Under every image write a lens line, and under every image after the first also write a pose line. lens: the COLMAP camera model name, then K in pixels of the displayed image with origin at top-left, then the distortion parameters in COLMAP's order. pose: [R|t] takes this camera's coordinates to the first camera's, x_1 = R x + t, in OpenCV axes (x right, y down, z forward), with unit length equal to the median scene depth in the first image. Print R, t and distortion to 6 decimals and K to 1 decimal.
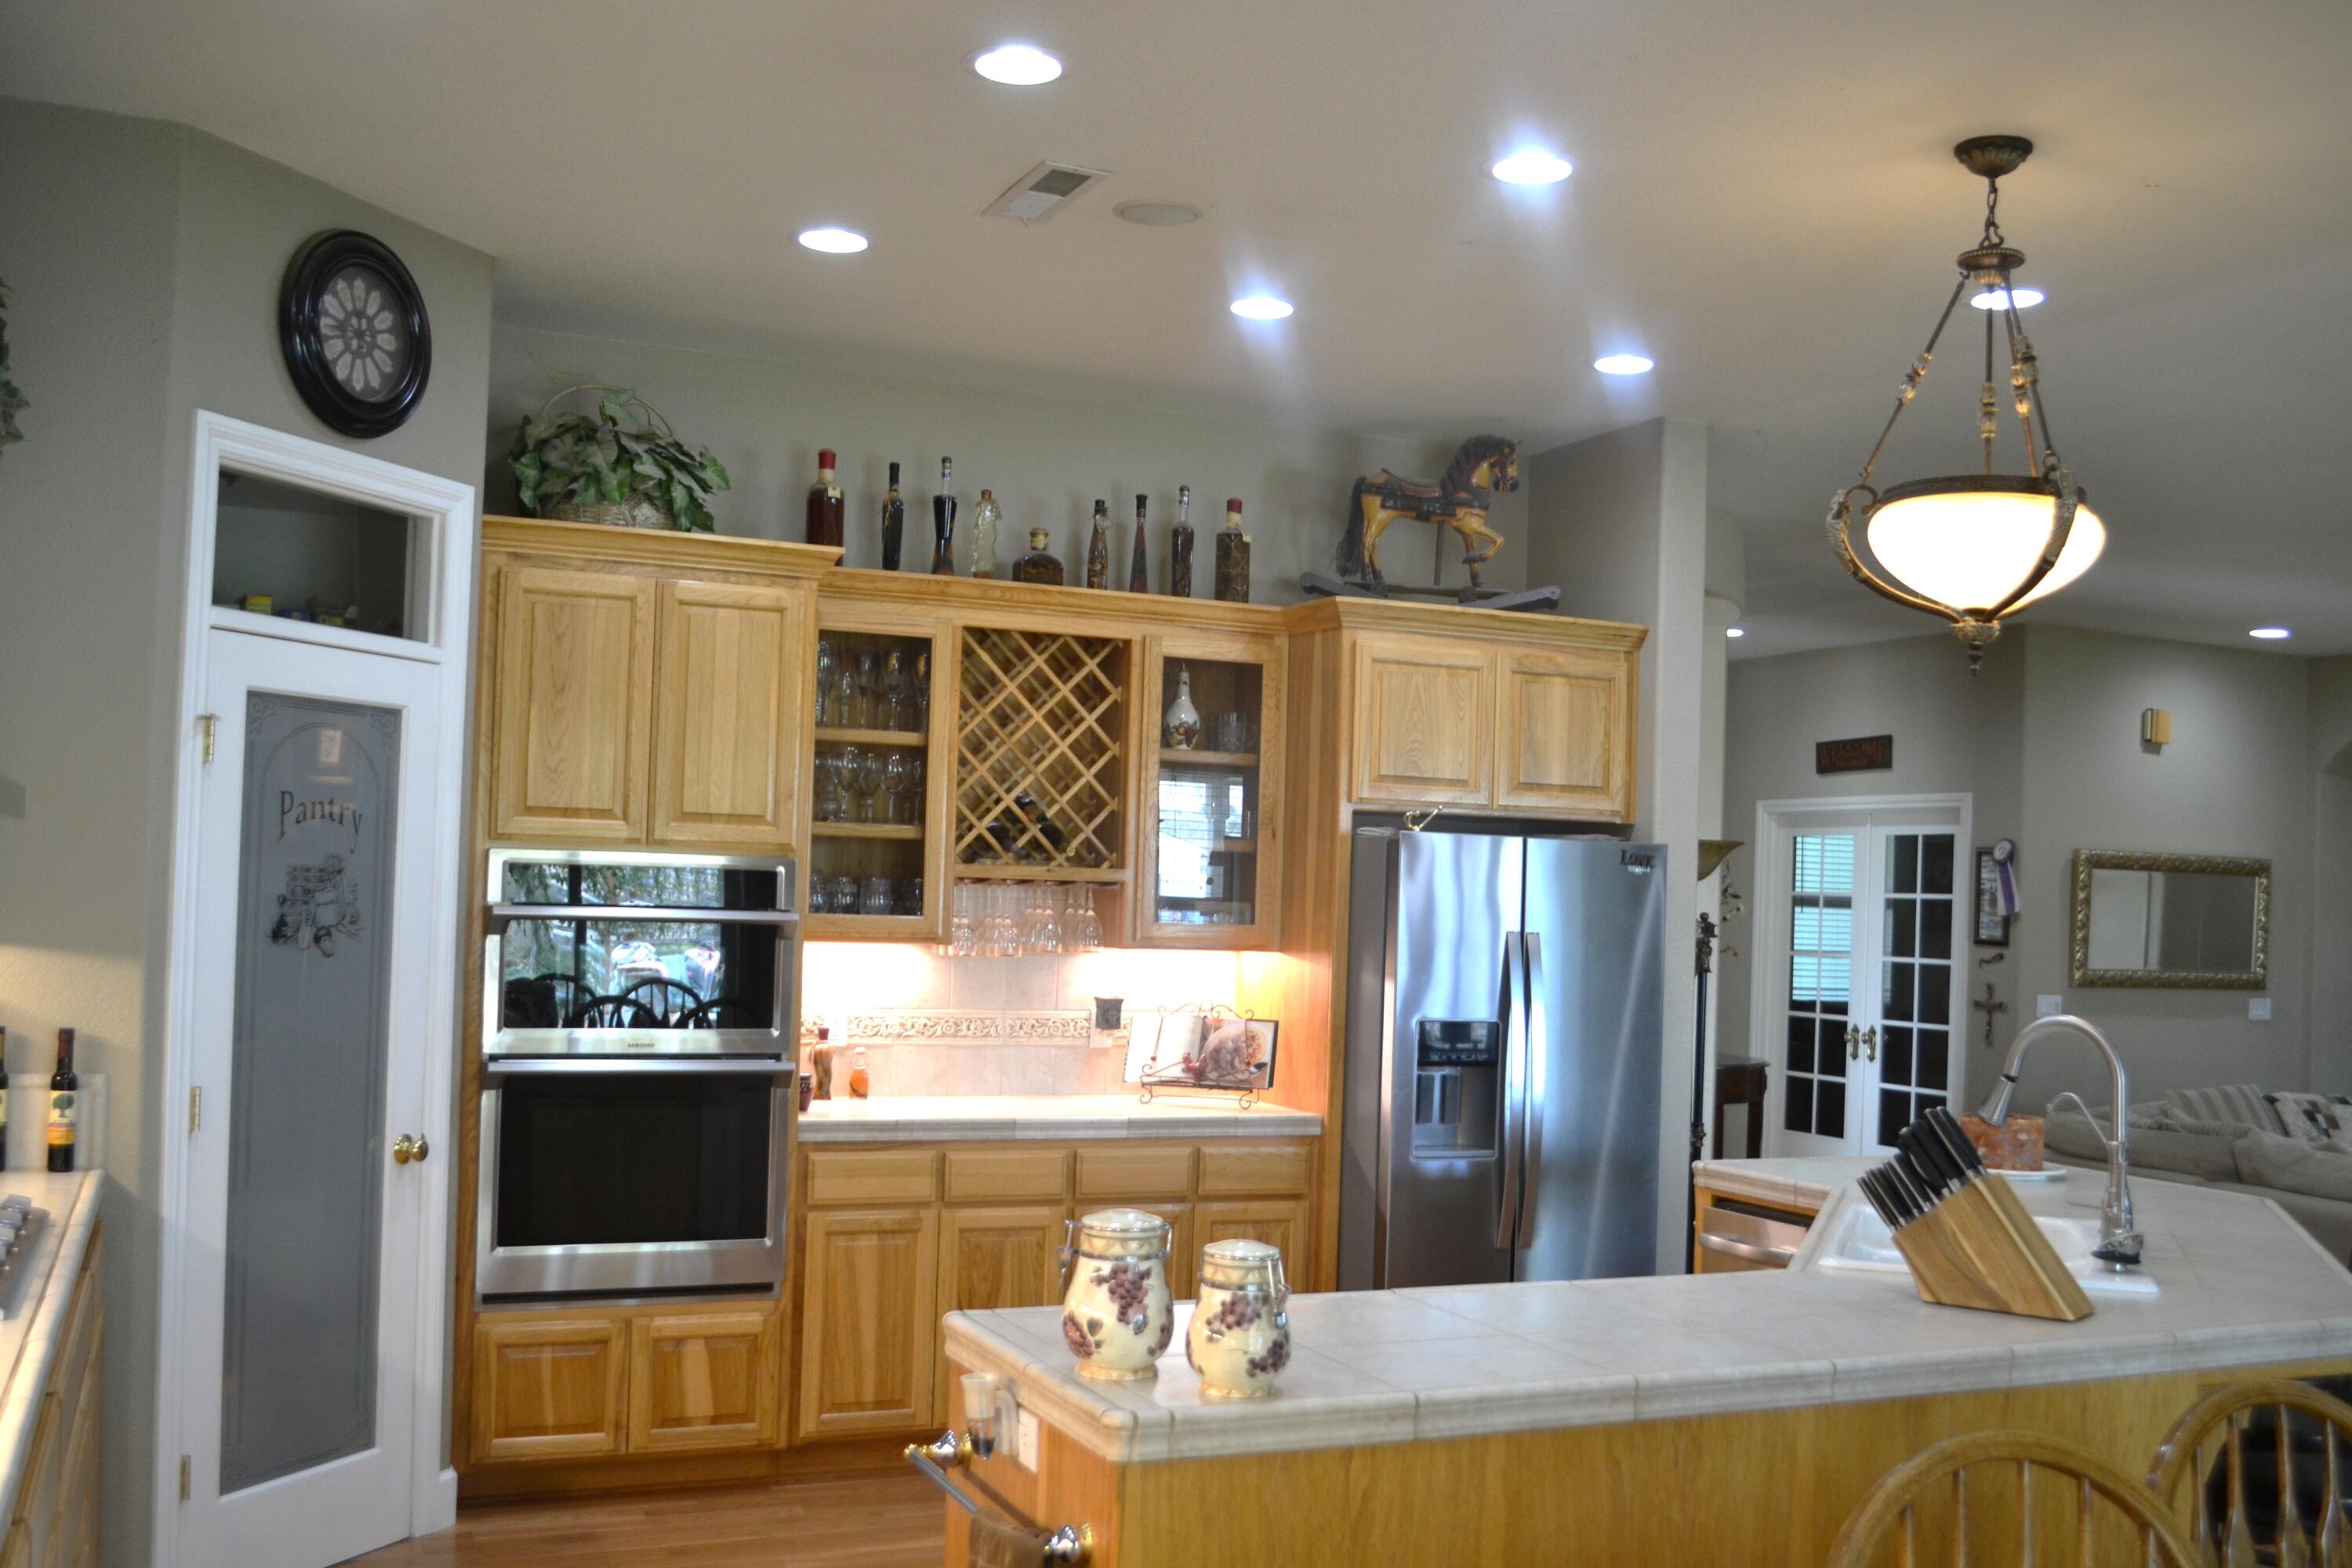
lens RADIAL K [[2259.4, 0, 1182.0], [0, 2259.4, 788.7], [0, 0, 1]] dist [-0.021951, 0.000000]
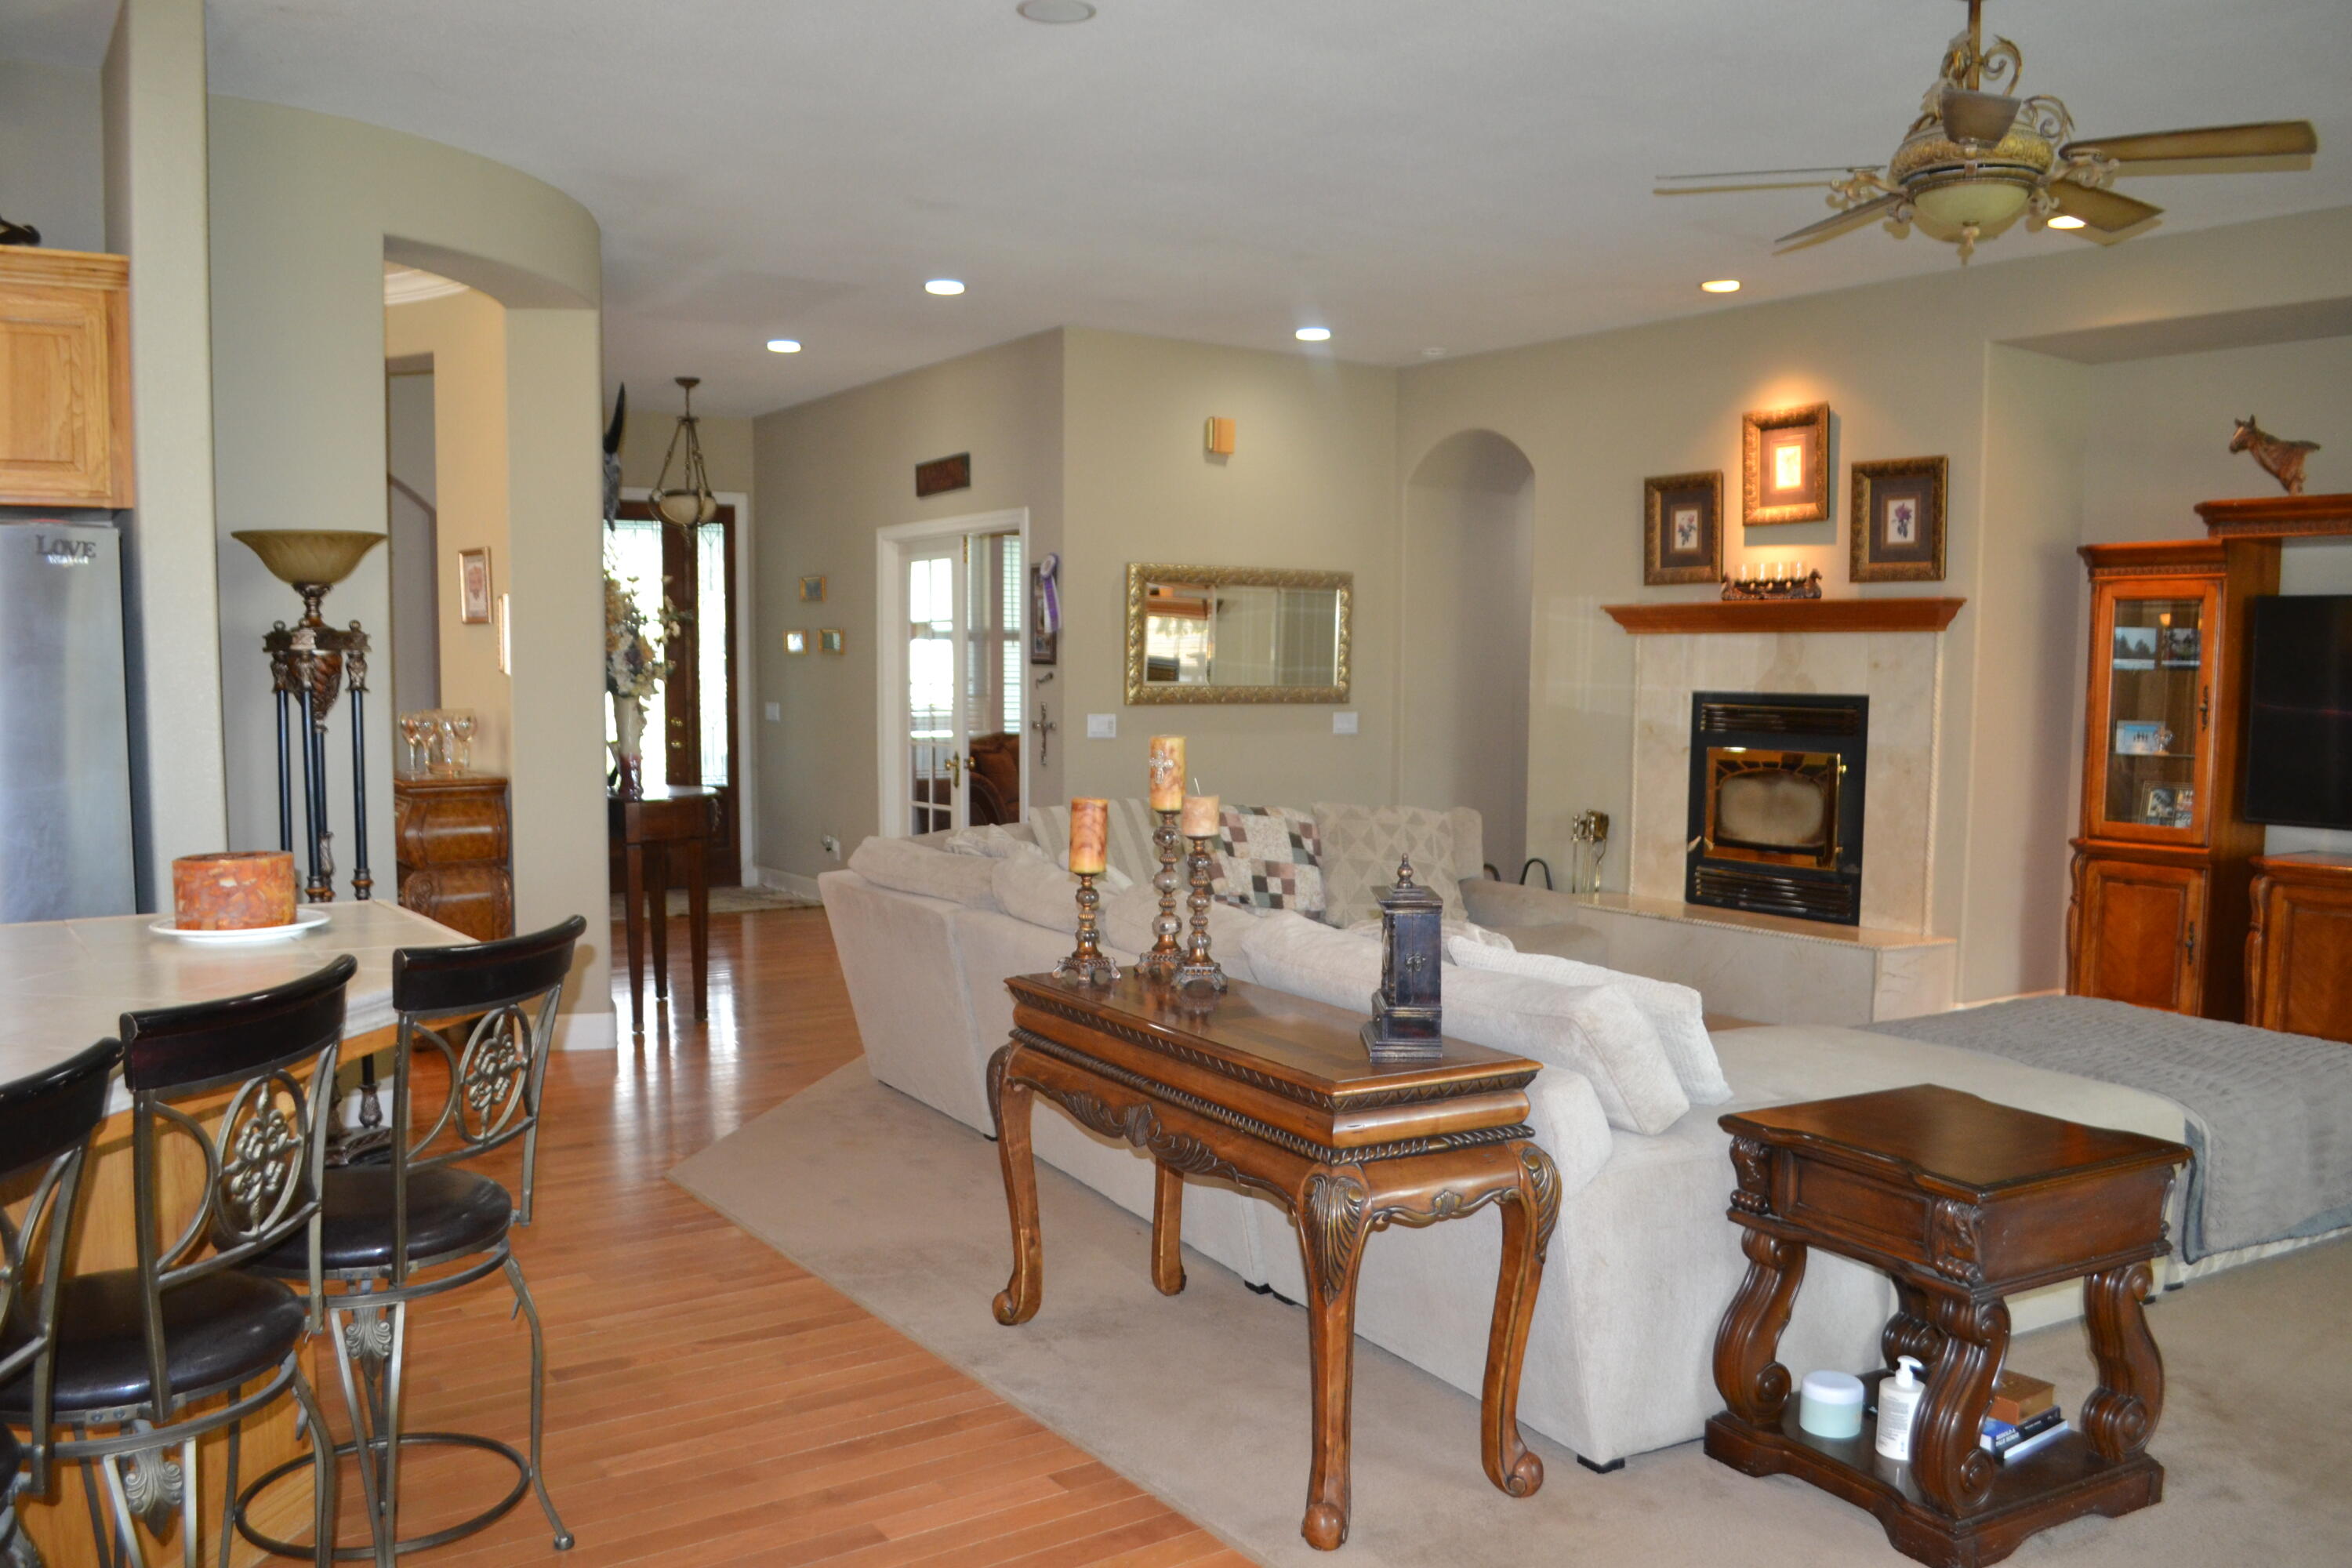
lens RADIAL K [[1911.2, 0, 1171.5], [0, 1911.2, 790.0], [0, 0, 1]] dist [-0.032489, -0.001661]
pose [[0.991136, -0.038493, 0.127152, 0.476123], [0.023961, 0.993203, 0.113900, 0.047399], [-0.130672, -0.109844, 0.985322, 0.271252]]
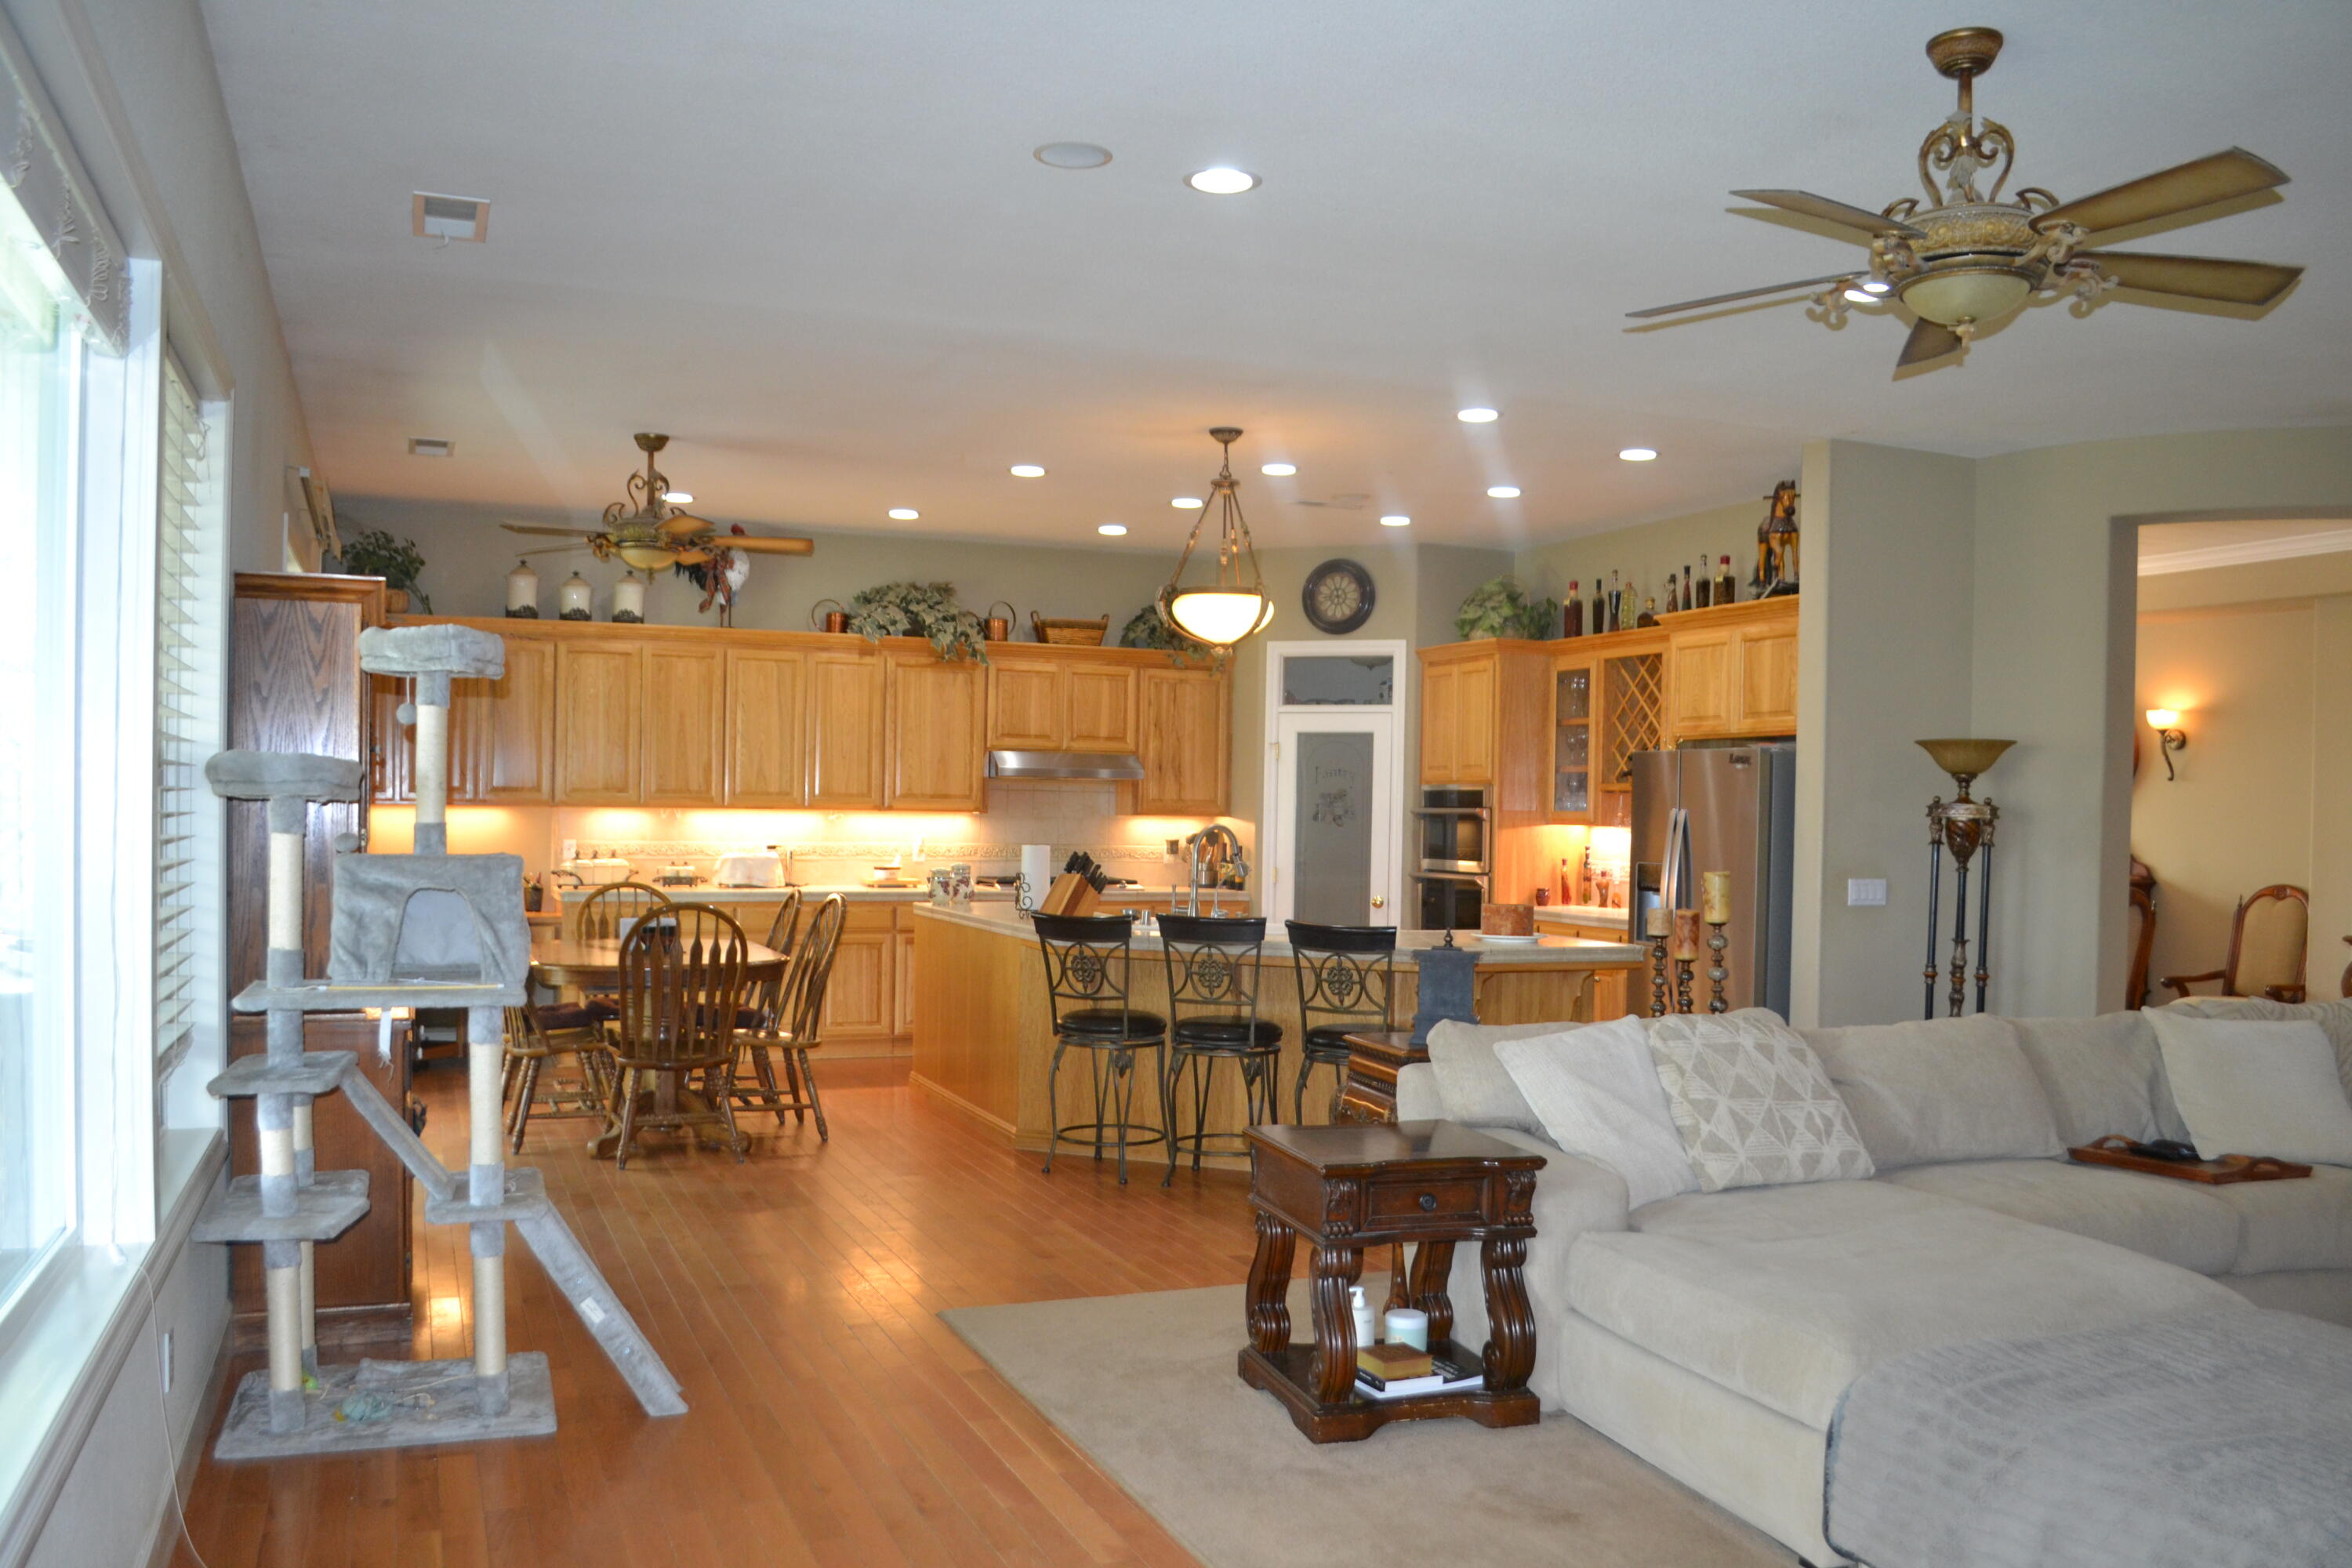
lens RADIAL K [[1911.2, 0, 1175.6], [0, 1911.2, 791.9], [0, 0, 1]] dist [-0.032489, -0.001661]
pose [[-0.040079, -0.039520, -0.998415, 1.509437], [0.025974, 0.998839, -0.040580, 0.094652], [0.998859, -0.027559, -0.039006, 0.694640]]
